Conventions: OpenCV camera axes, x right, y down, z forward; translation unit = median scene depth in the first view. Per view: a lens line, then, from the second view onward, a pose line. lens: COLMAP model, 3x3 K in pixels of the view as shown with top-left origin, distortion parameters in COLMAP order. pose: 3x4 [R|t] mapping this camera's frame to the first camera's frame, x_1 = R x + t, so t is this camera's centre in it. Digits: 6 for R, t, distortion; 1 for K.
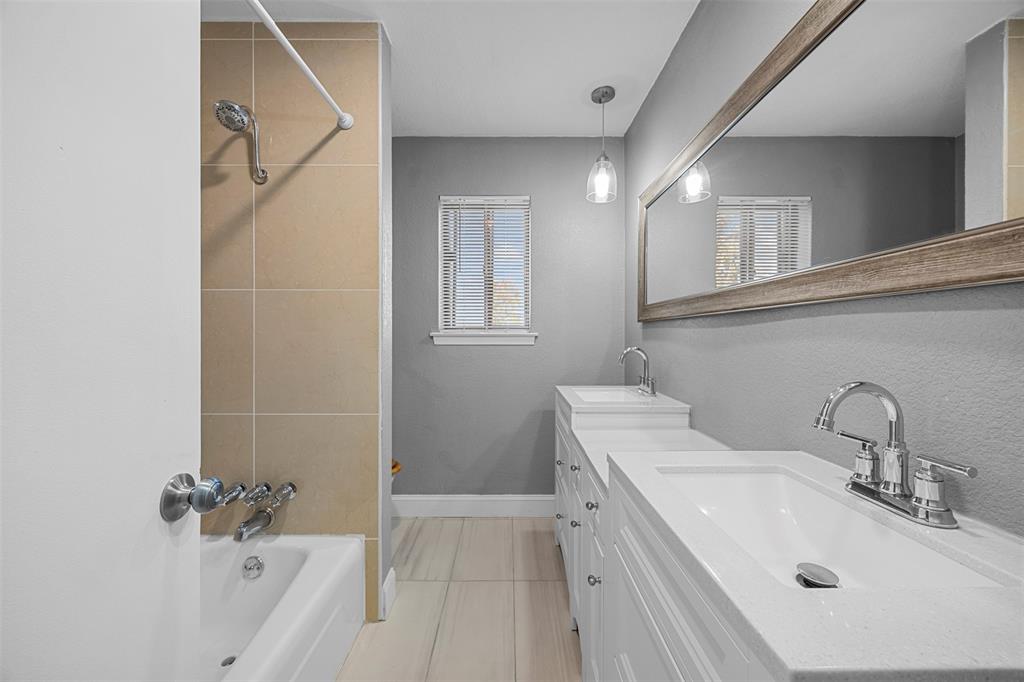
lens RADIAL K [[387.7, 0, 514.5], [0, 387.7, 337.9], [0, 0, 1]] dist [-0.003715, 0.000345]
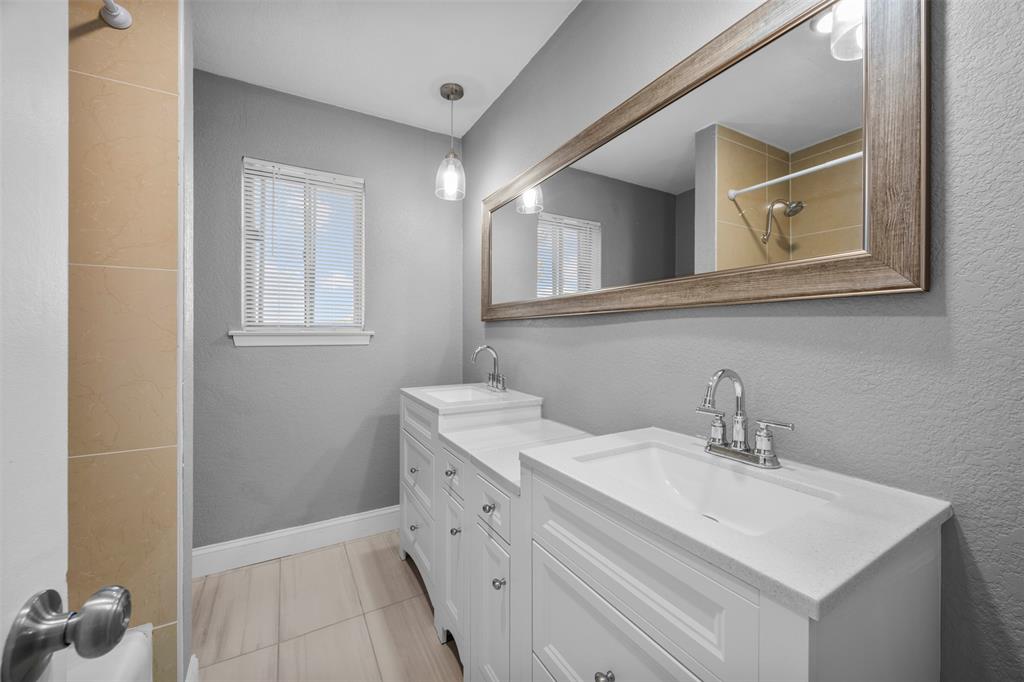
lens RADIAL K [[387.7, 0, 510.4], [0, 387.7, 334.7], [0, 0, 1]] dist [-0.003715, 0.000345]
pose [[0.872096, -0.001934, 0.489331, -0.151847], [0.004228, 0.999985, -0.003584, -0.000932], [-0.489317, 0.005195, 0.872091, 0.076485]]
